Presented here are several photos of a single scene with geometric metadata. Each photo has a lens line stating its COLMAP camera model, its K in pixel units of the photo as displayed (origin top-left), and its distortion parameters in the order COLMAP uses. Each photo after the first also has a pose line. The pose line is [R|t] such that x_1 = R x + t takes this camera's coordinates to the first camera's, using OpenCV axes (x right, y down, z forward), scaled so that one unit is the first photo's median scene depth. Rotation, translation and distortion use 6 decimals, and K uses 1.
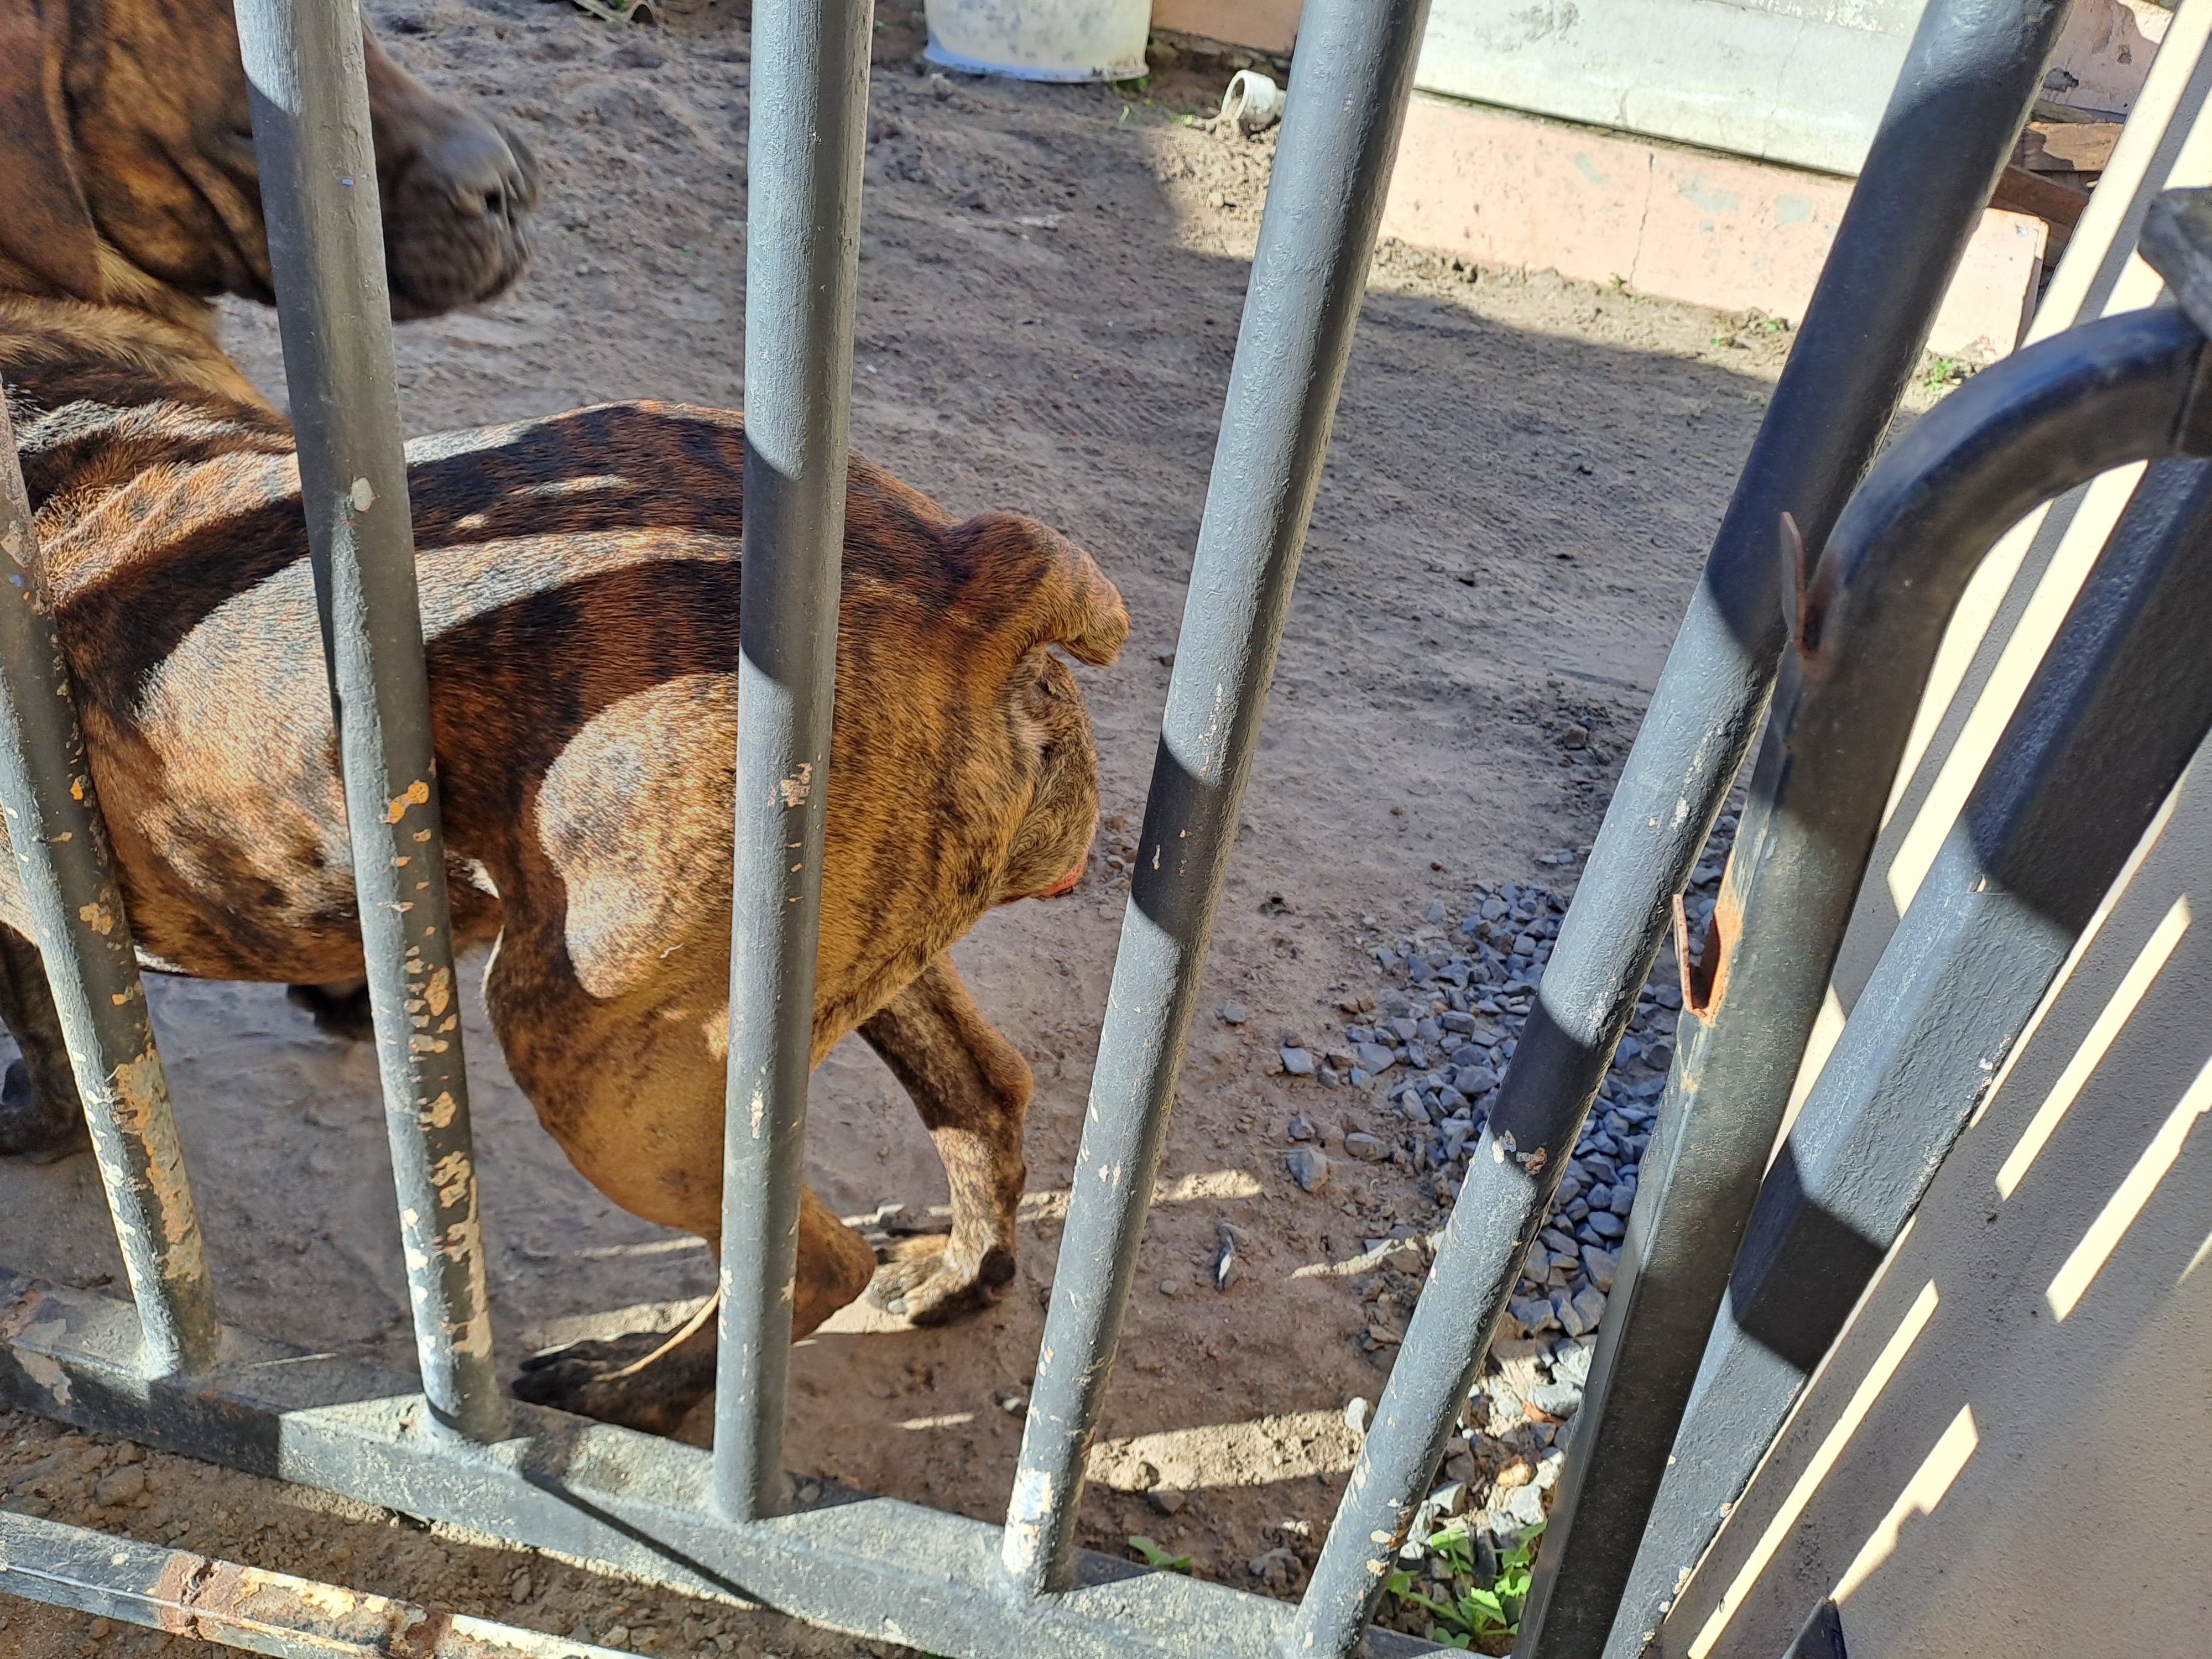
lens RADIAL K [[1598.5, 0, 1124.8], [0, 1598.5, 826.1], [0, 0, 1]] dist [0.058002, -0.054328]
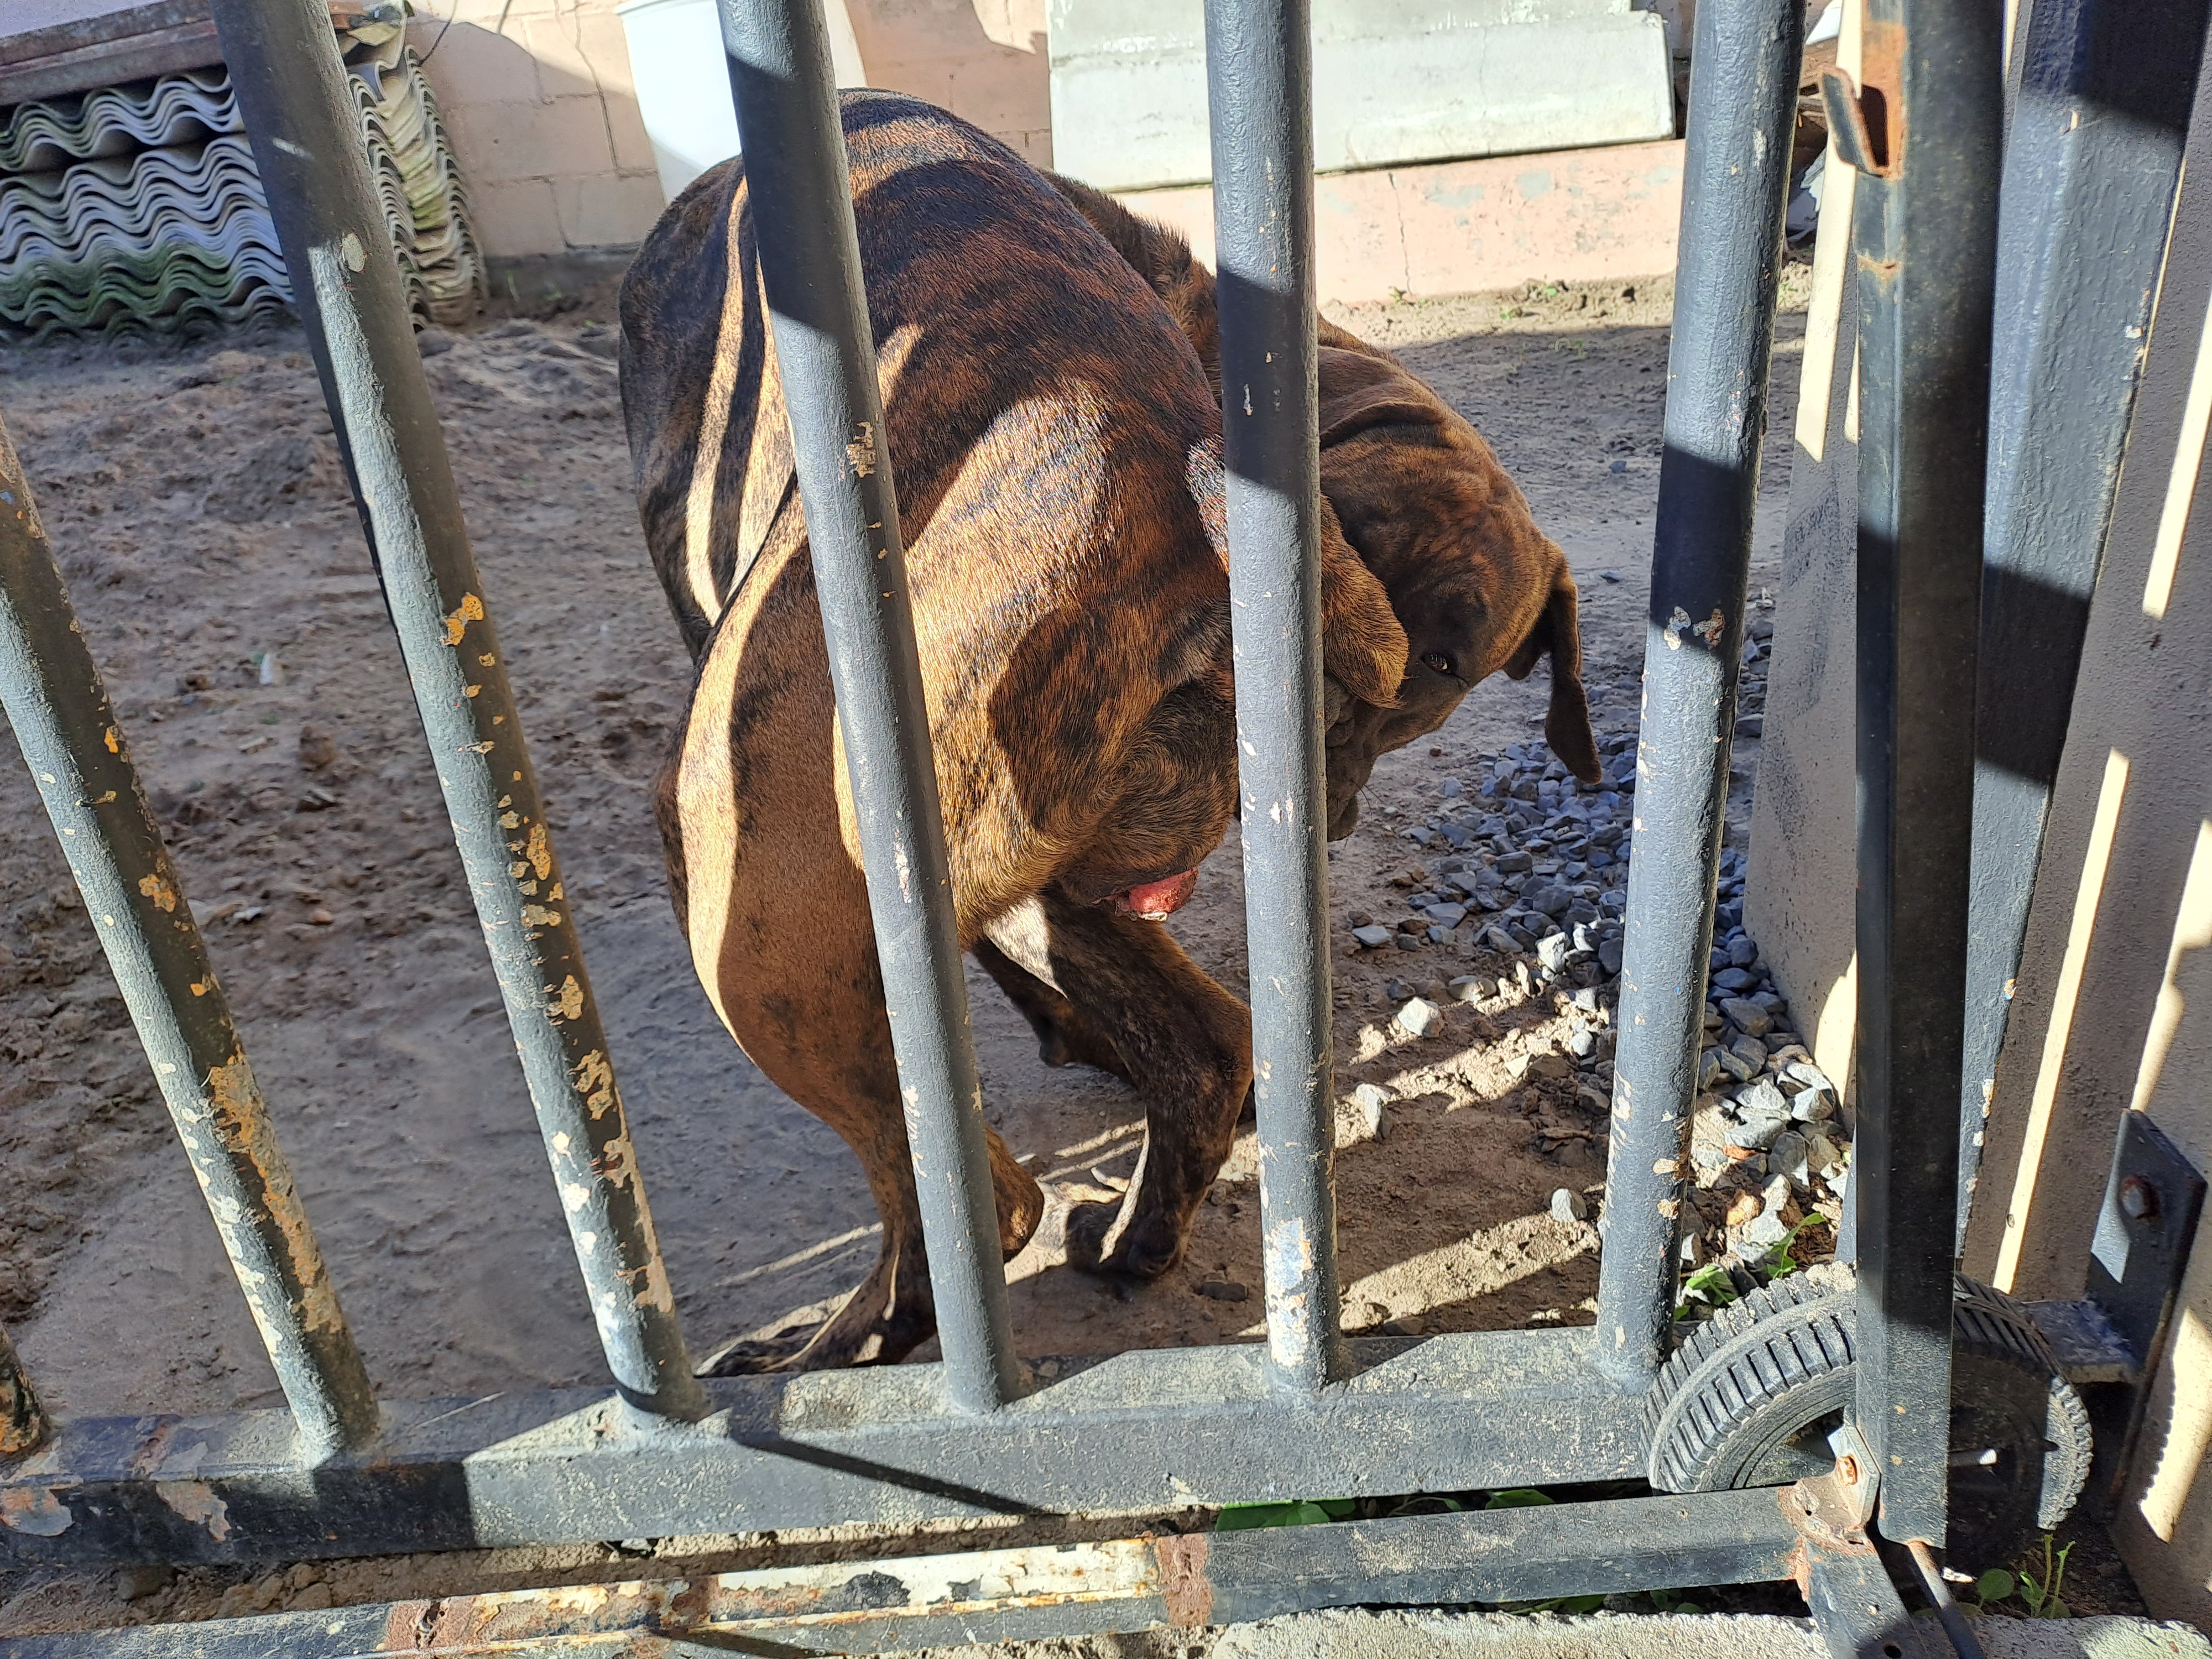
lens RADIAL K [[1598.5, 0, 1100.0], [0, 1598.5, 844.3], [0, 0, 1]] dist [0.058002, -0.054328]
pose [[0.956870, -0.285762, 0.052335, -0.131194], [0.290046, 0.949925, -0.116253, 0.246133], [-0.016494, 0.126419, 0.991840, 0.054797]]
